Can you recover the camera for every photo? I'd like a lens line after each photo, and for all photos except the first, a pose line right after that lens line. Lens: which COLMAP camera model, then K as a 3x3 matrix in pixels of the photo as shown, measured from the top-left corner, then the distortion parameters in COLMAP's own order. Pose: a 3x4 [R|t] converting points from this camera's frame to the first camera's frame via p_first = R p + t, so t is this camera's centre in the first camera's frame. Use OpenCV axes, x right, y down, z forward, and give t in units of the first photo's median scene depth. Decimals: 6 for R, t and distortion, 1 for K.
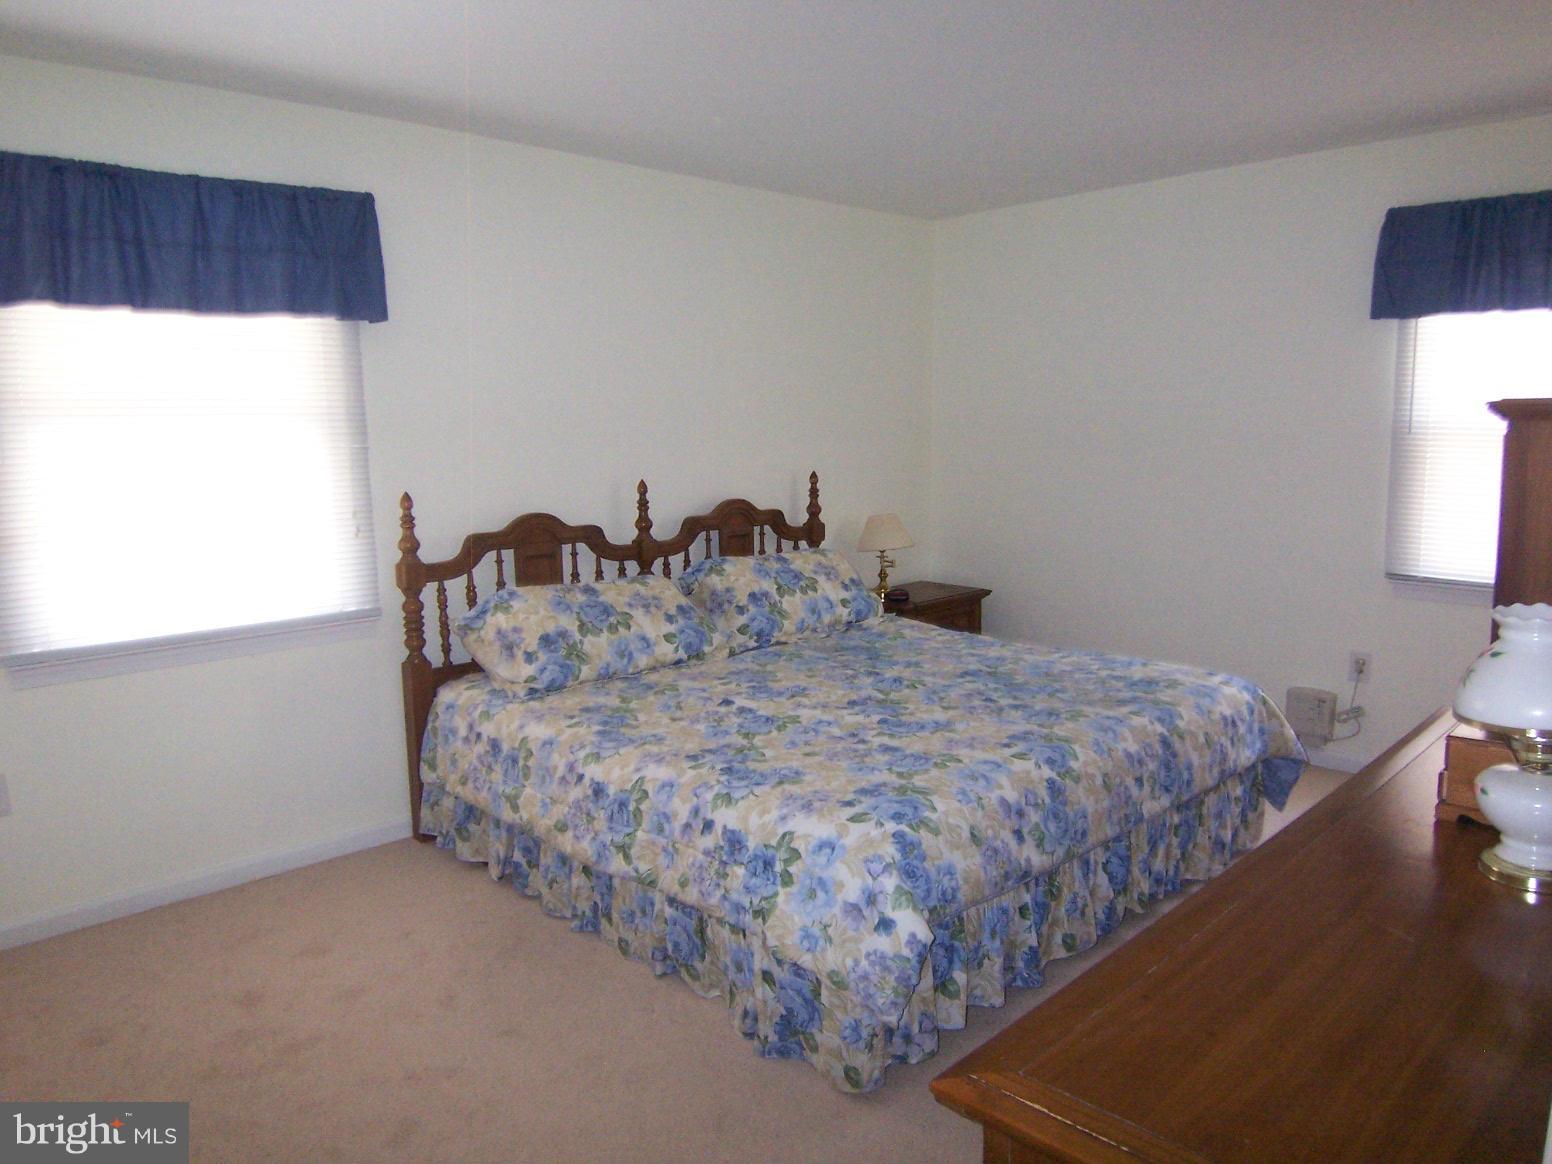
lens RADIAL K [[1045.3, 0, 784.8], [0, 1045.3, 584.6], [0, 0, 1]] dist [-0.001963, -0.059656]
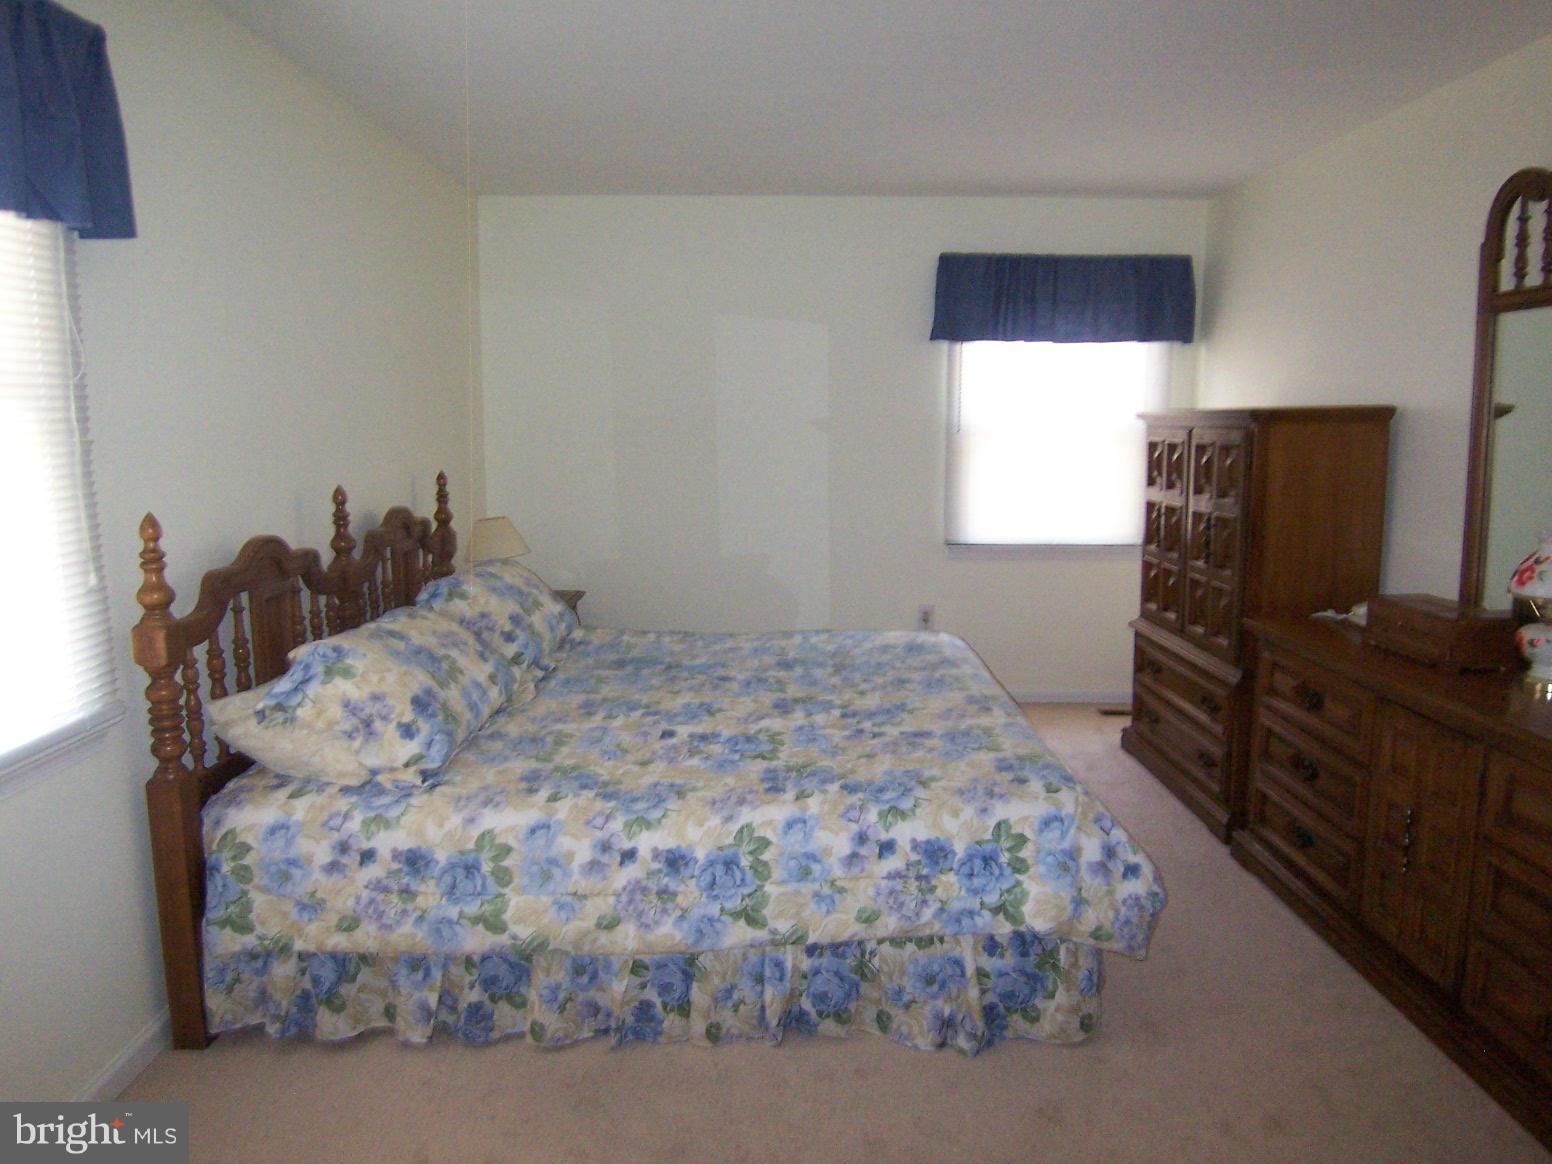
lens RADIAL K [[1045.3, 0, 784.8], [0, 1045.3, 584.6], [0, 0, 1]] dist [-0.001963, -0.059656]
pose [[0.681661, -0.096636, 0.725259, -0.632865], [0.096398, 0.994460, 0.041902, -0.039722], [-0.725290, 0.041351, 0.687200, 0.333800]]
